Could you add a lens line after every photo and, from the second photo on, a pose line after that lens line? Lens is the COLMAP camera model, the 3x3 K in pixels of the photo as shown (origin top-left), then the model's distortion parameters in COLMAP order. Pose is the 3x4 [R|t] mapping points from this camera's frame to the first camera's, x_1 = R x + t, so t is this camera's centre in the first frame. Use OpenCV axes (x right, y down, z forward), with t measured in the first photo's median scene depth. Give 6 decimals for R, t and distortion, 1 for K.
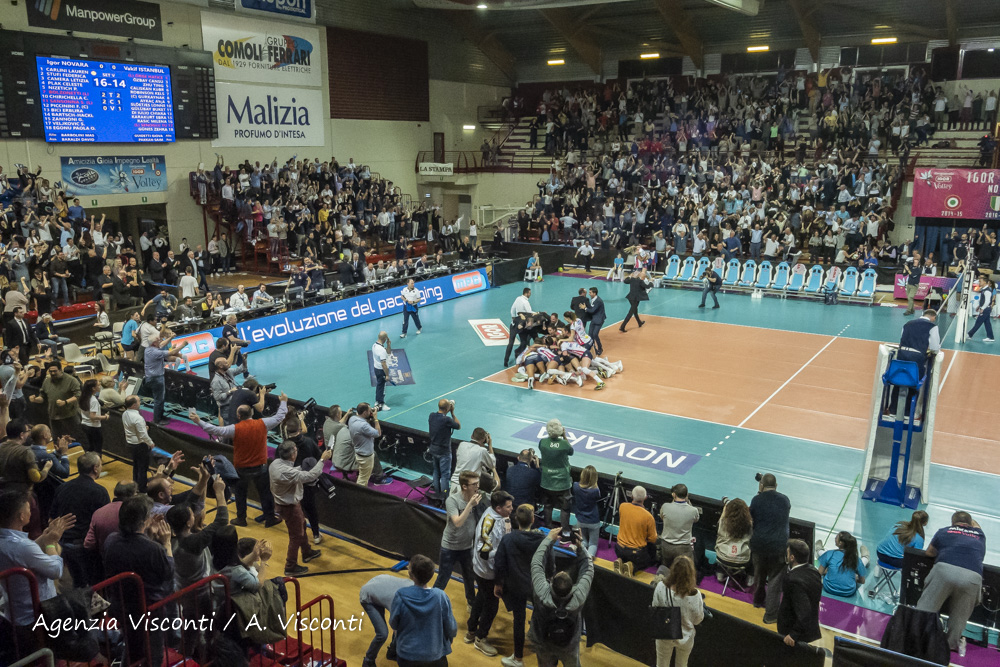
lens RADIAL K [[810.5, 0, 493.1], [0, 810.5, 338.0], [0, 0, 1]] dist [0.011167, -0.025235]
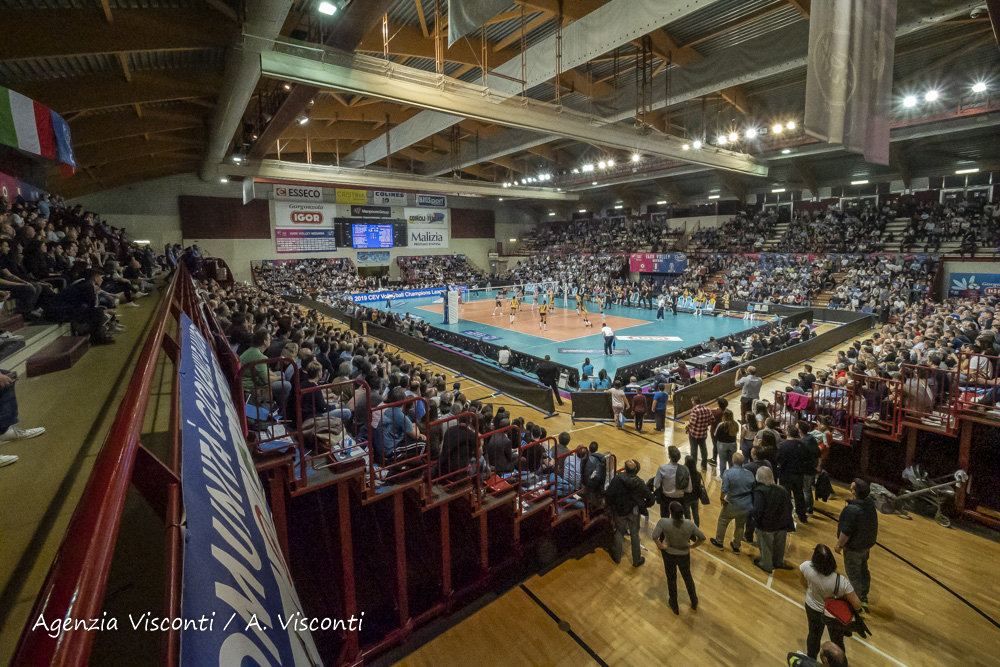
lens RADIAL K [[416.6, 0, 483.8], [0, 416.6, 285.8], [0, 0, 1]] dist [-0.015551, 0.000966]
pose [[0.942334, 0.017983, -0.334191, 0.501734], [-0.064512, 0.989589, -0.128657, 0.098725], [0.328398, 0.142797, 0.933683, -0.401558]]
